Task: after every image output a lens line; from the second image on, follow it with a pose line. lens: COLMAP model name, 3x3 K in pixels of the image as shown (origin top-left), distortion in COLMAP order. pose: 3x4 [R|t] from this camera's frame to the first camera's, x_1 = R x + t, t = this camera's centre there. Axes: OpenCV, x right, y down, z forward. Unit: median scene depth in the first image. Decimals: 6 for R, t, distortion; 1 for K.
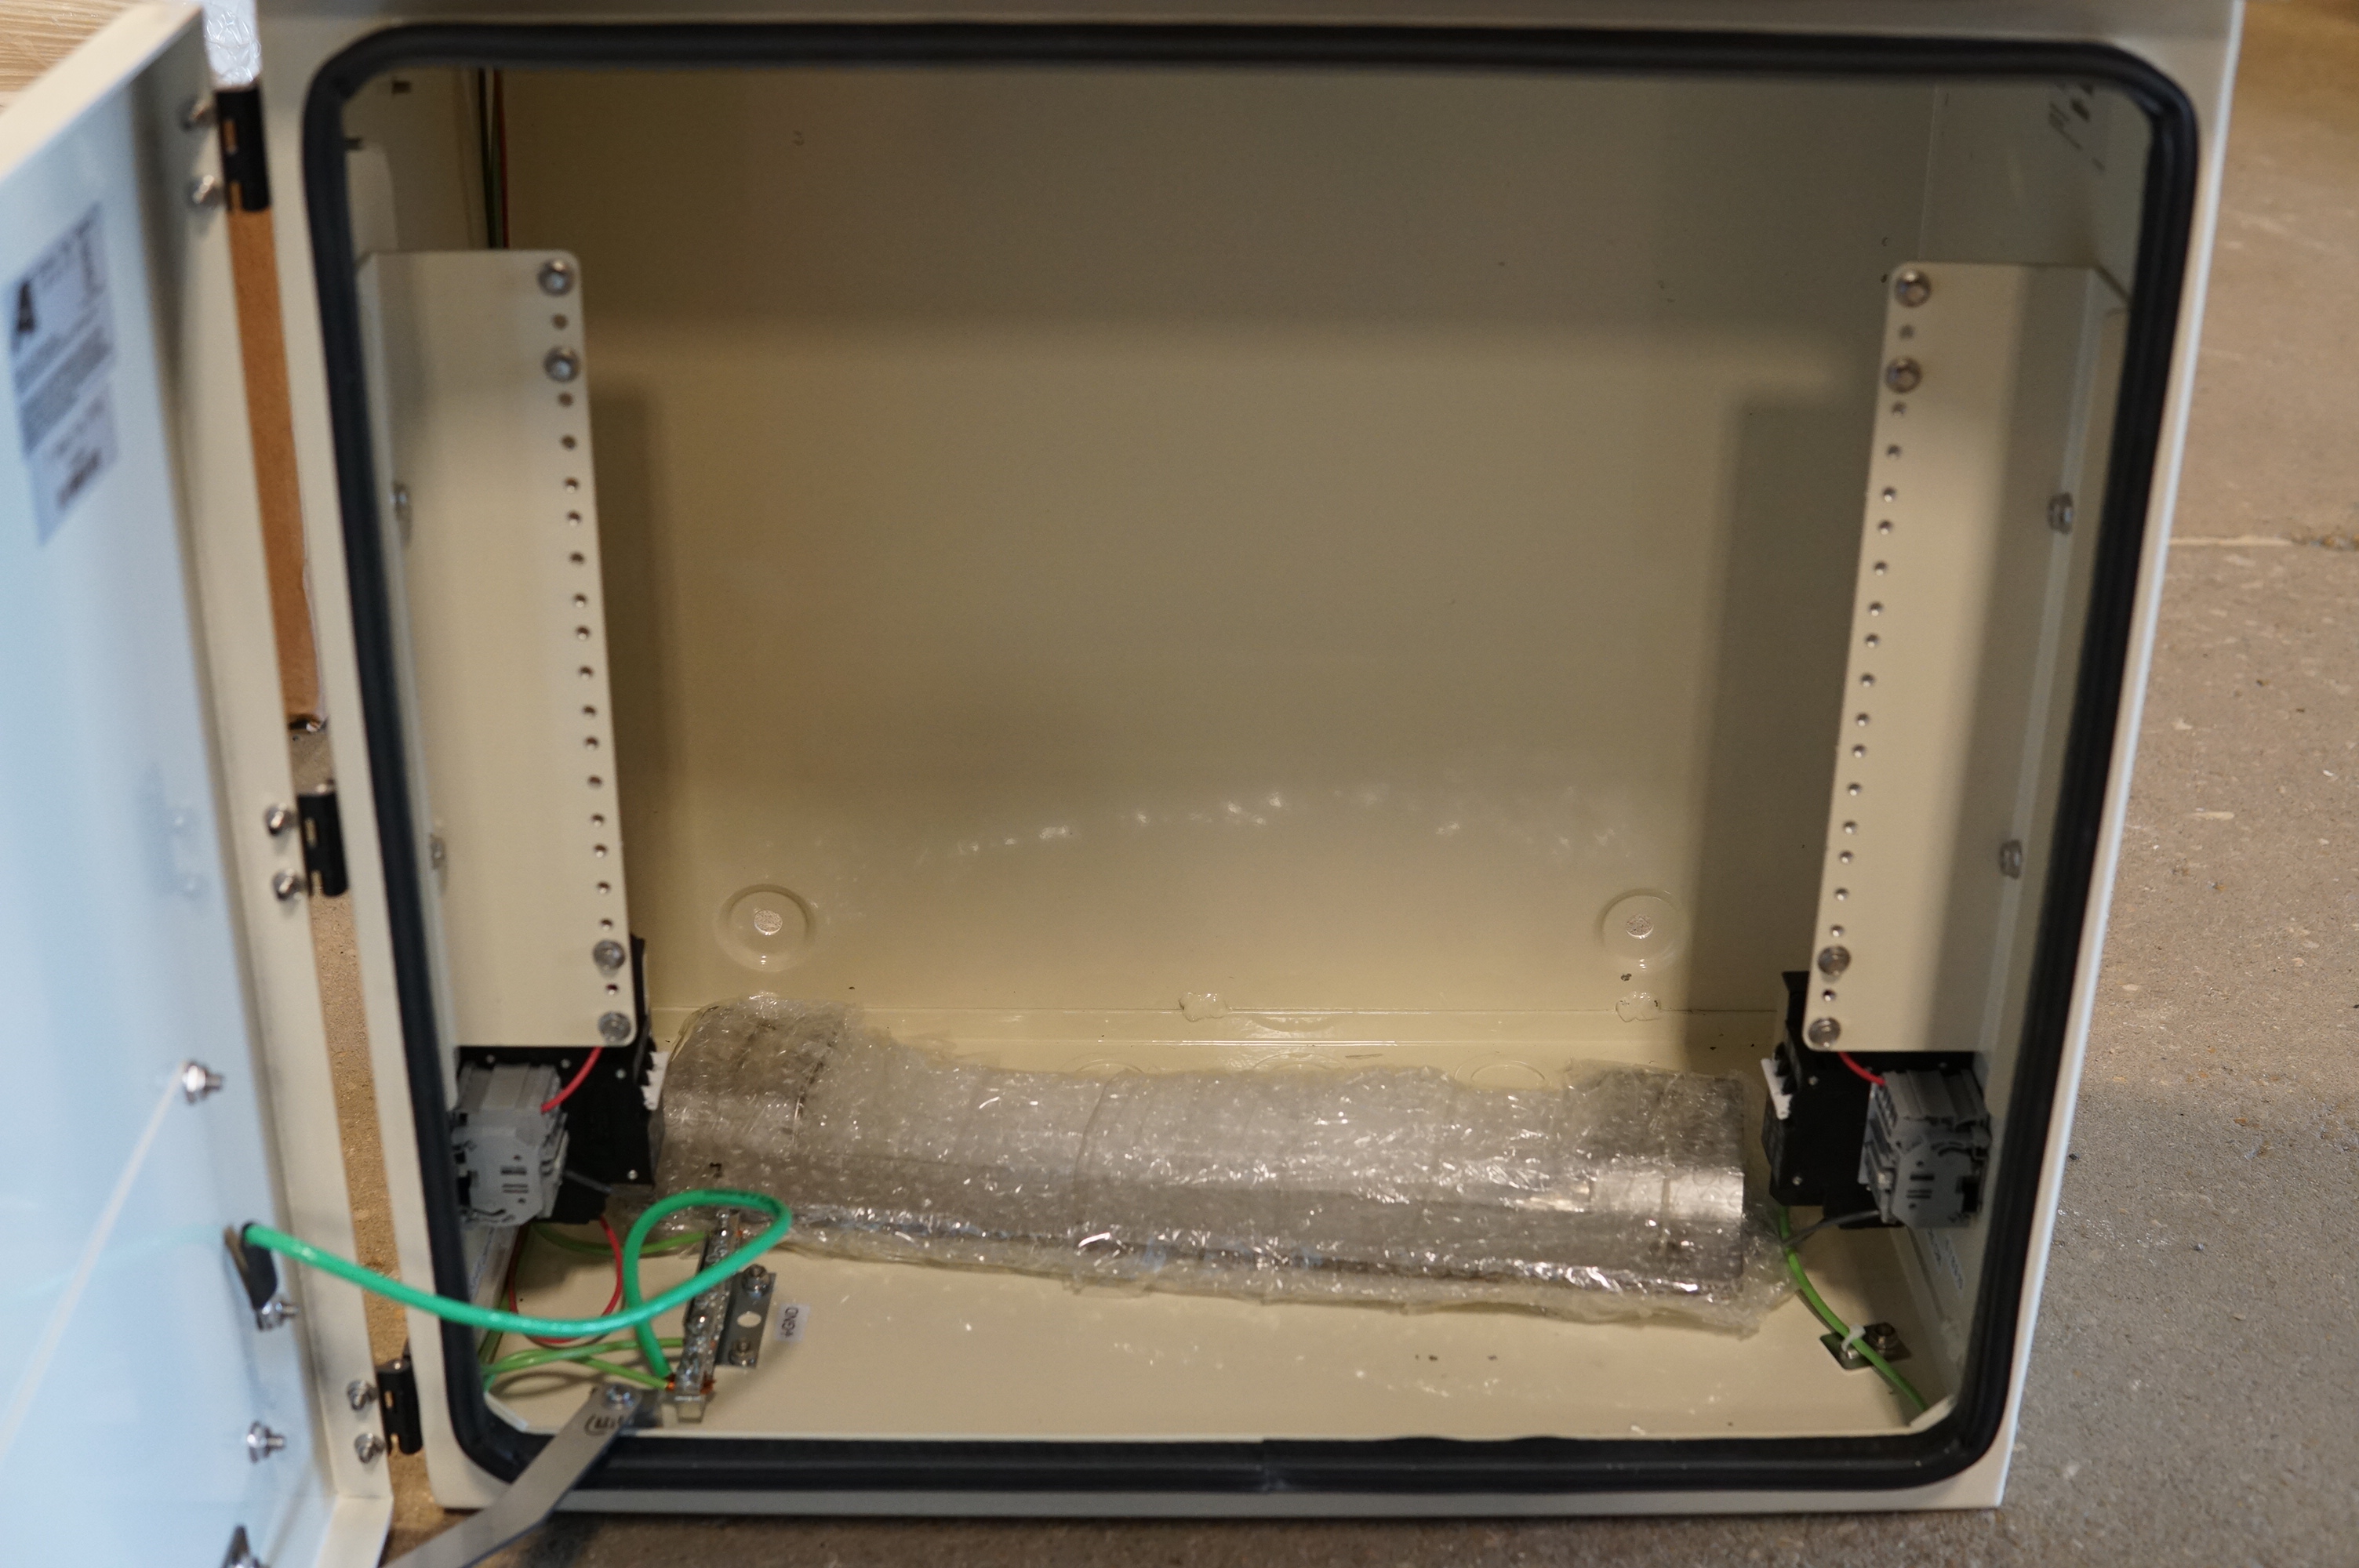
lens RADIAL K [[3230.4, 0, 1191.4], [0, 3230.4, 774.4], [0, 0, 1]] dist [-0.183243, 0.000000]
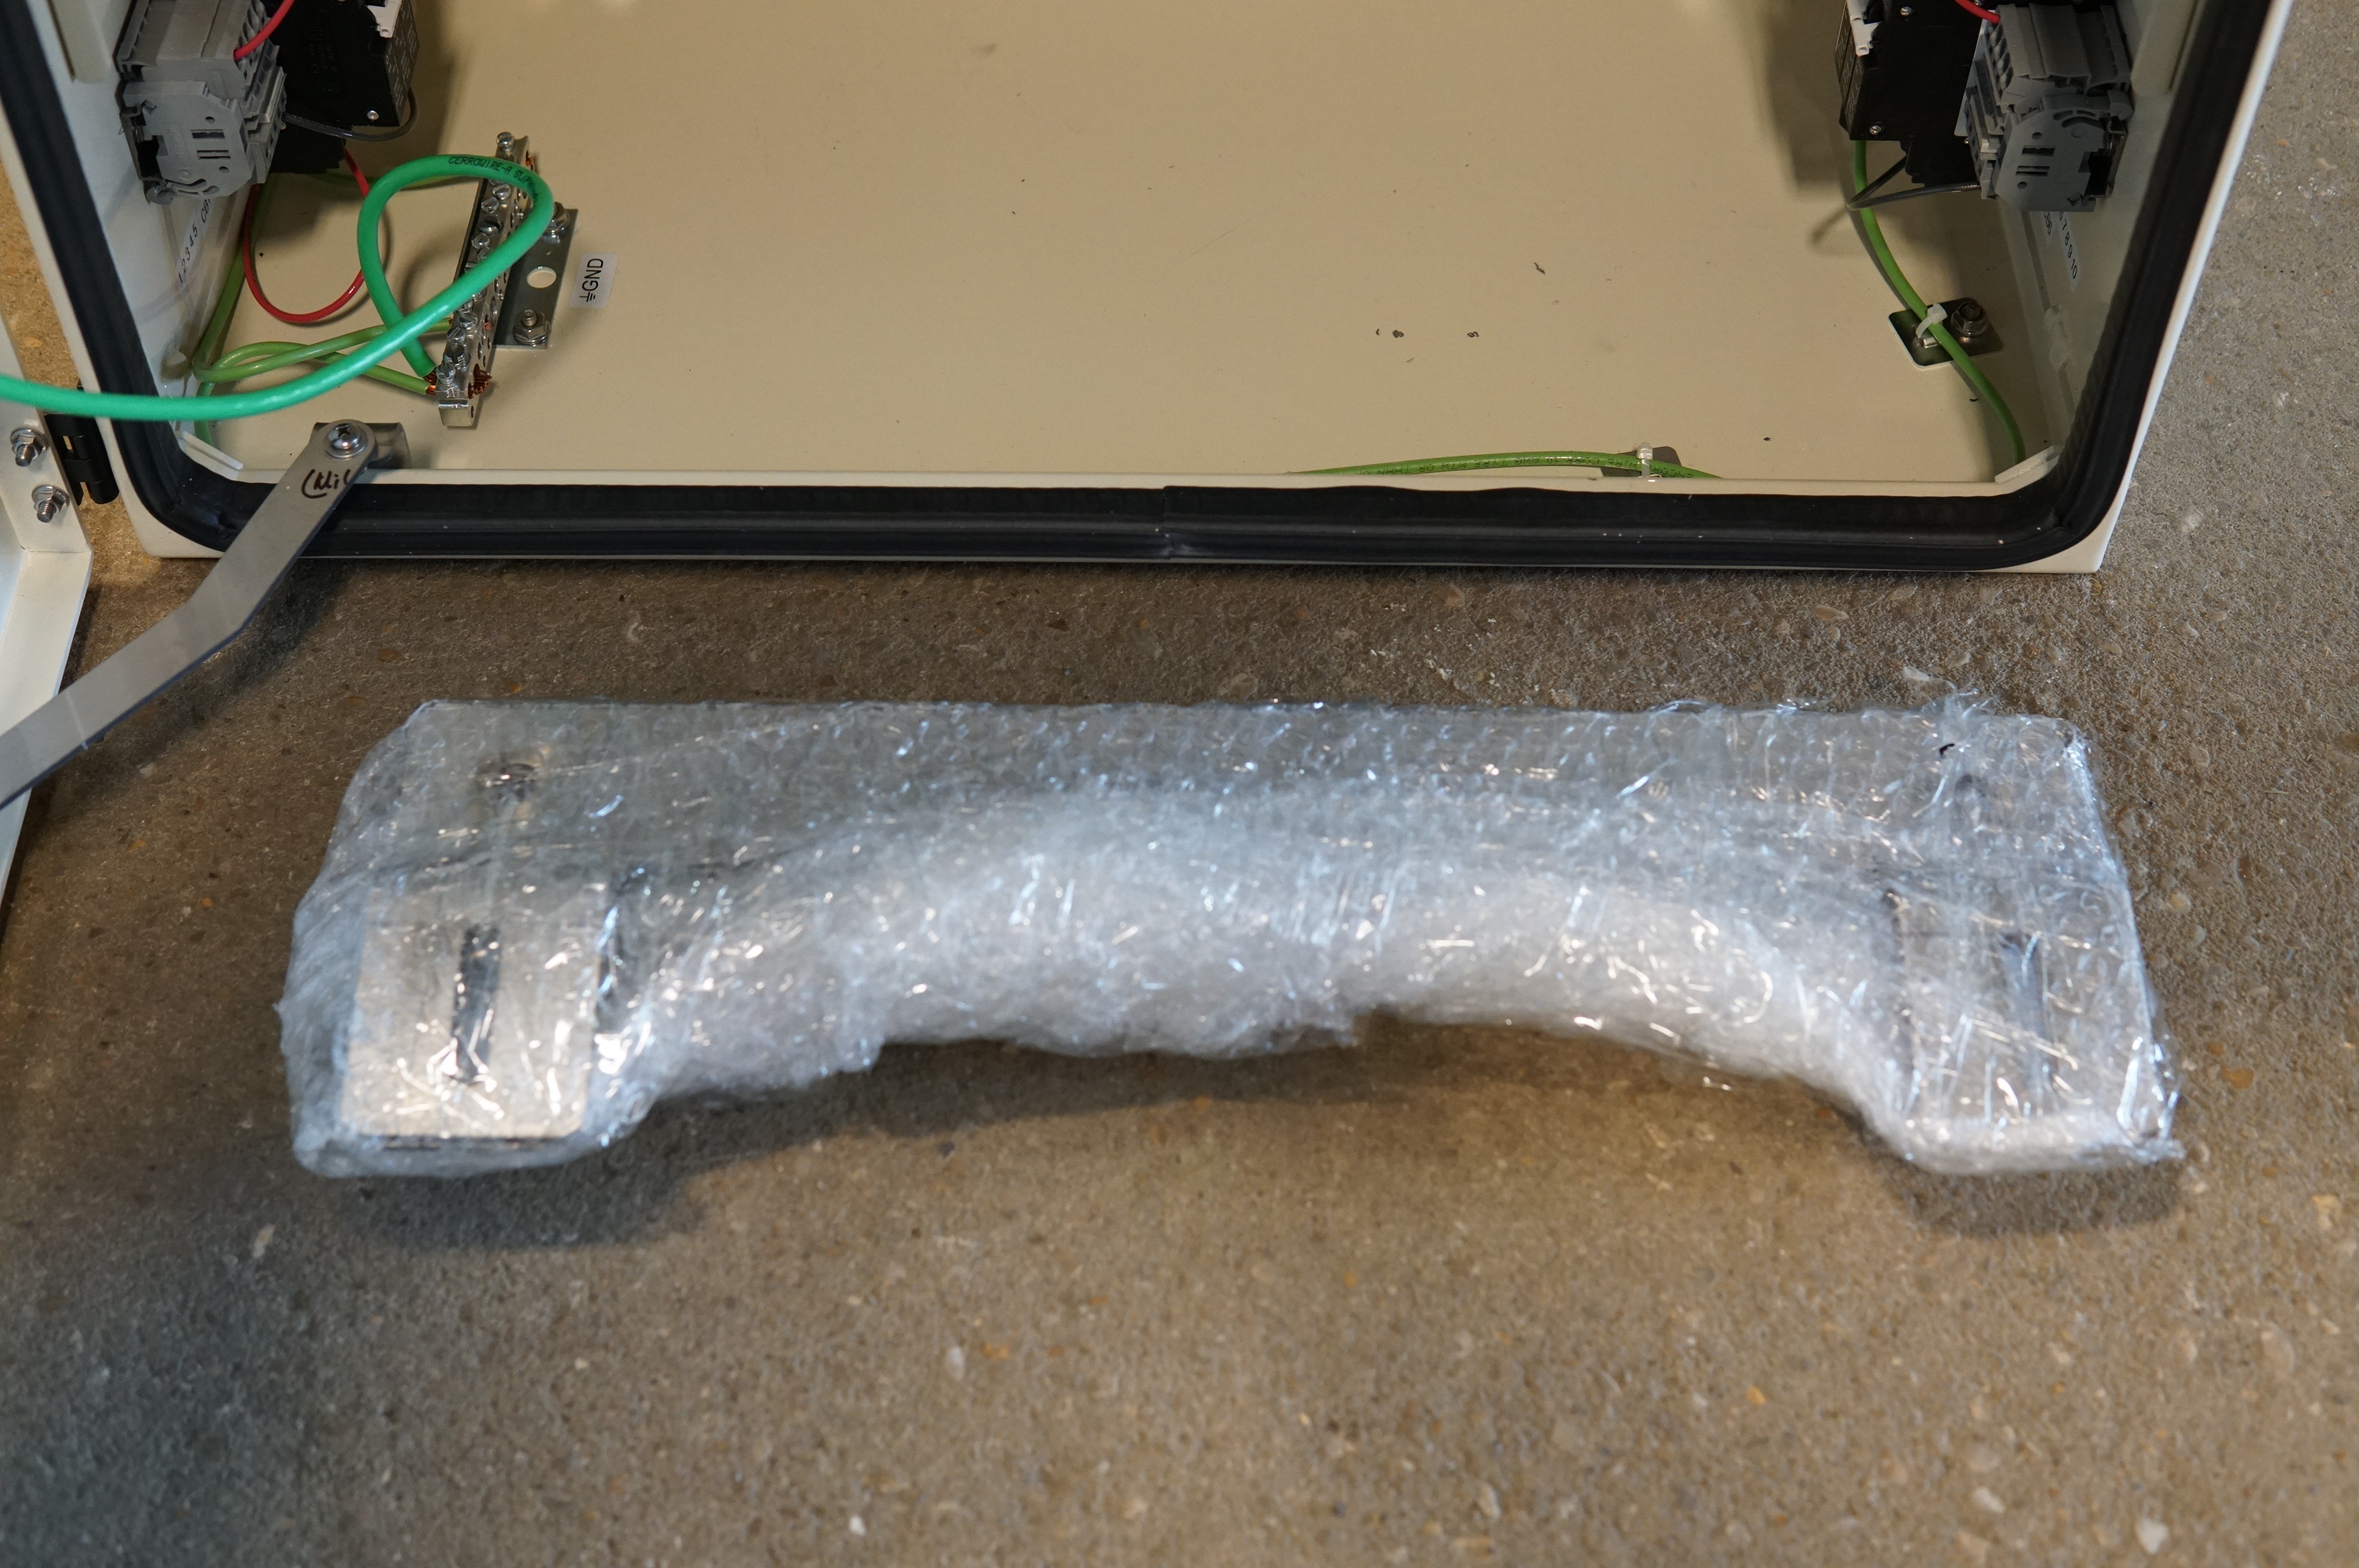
lens RADIAL K [[3230.4, 0, 1158.3], [0, 3230.4, 775.1], [0, 0, 1]] dist [-0.183243, 0.000000]
pose [[0.999535, 0.013034, -0.027561, 0.041812], [0.000466, 0.897370, 0.441278, -0.074092], [0.030484, -0.441085, 0.896947, 0.251402]]
